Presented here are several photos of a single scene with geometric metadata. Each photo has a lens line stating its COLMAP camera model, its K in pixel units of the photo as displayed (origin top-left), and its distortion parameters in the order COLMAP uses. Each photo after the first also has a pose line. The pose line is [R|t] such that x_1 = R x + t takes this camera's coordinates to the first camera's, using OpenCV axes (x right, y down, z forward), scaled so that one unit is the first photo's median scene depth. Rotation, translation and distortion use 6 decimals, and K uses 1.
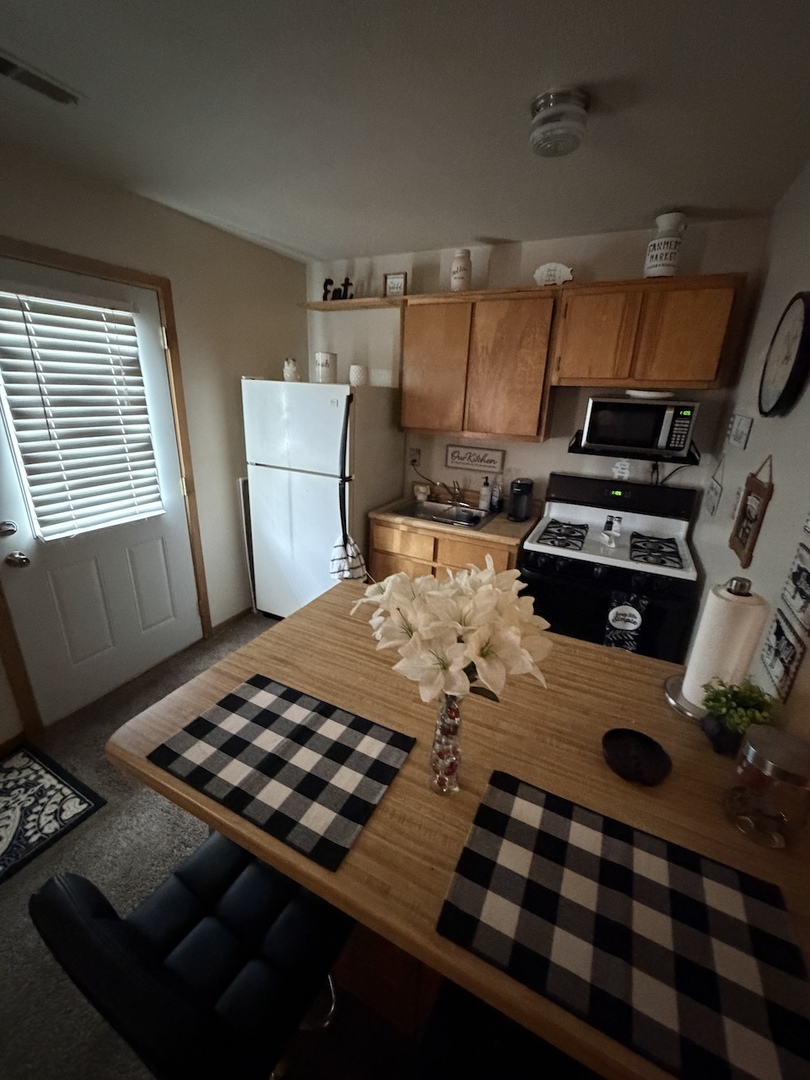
lens RADIAL K [[430.3, 0, 407.7], [0, 430.3, 540.3], [0, 0, 1]] dist [0.001366, 0.000099]
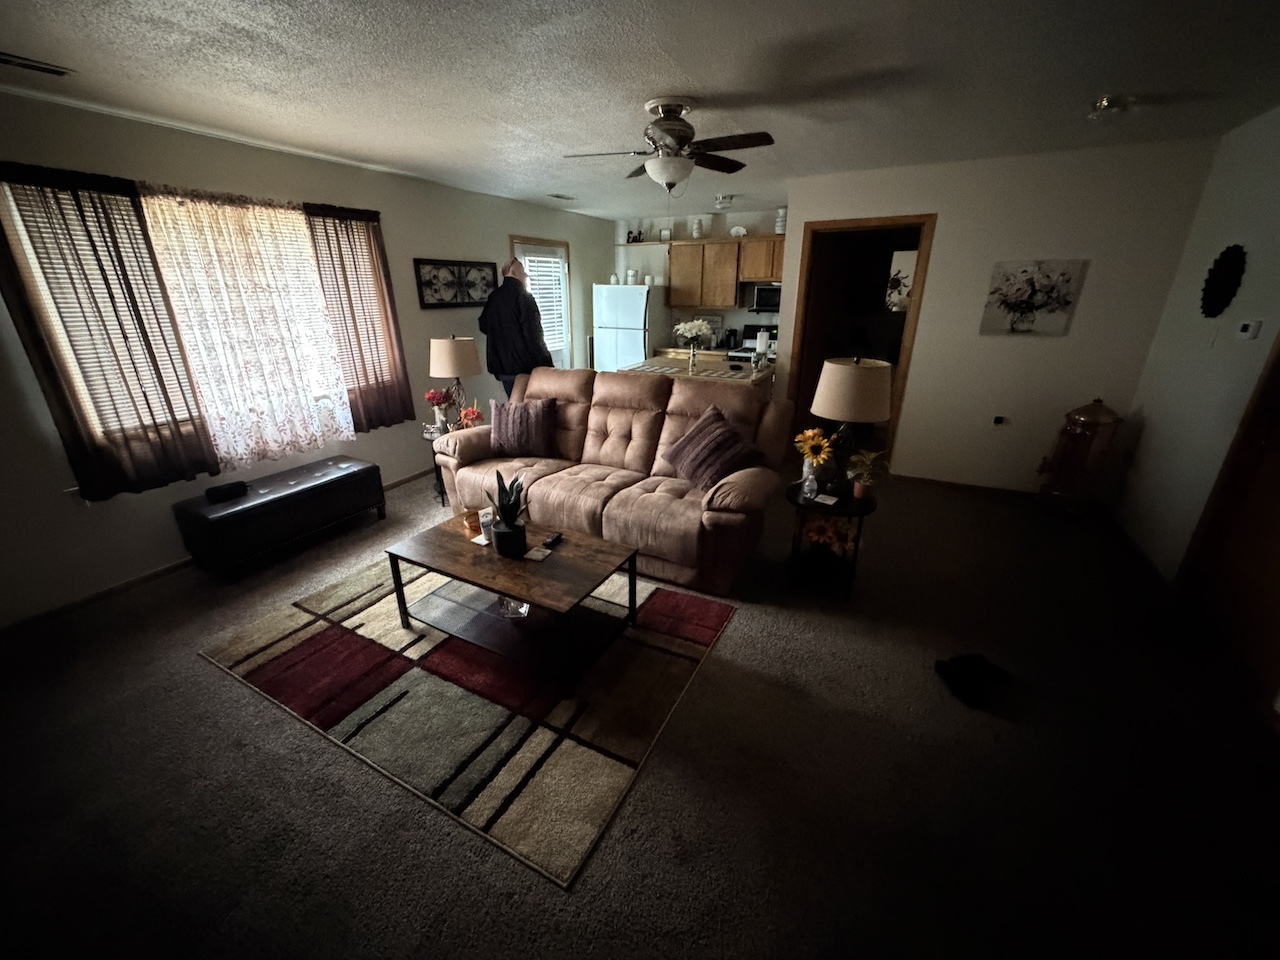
lens RADIAL K [[509.9, 0, 634.8], [0, 509.9, 479.4], [0, 0, 1]] dist [0.001366, 0.000099]
pose [[0.998927, -0.030803, -0.034594, -0.126713], [0.031578, 0.999257, 0.022080, 0.503538], [0.033888, -0.023149, 0.999158, -1.440297]]
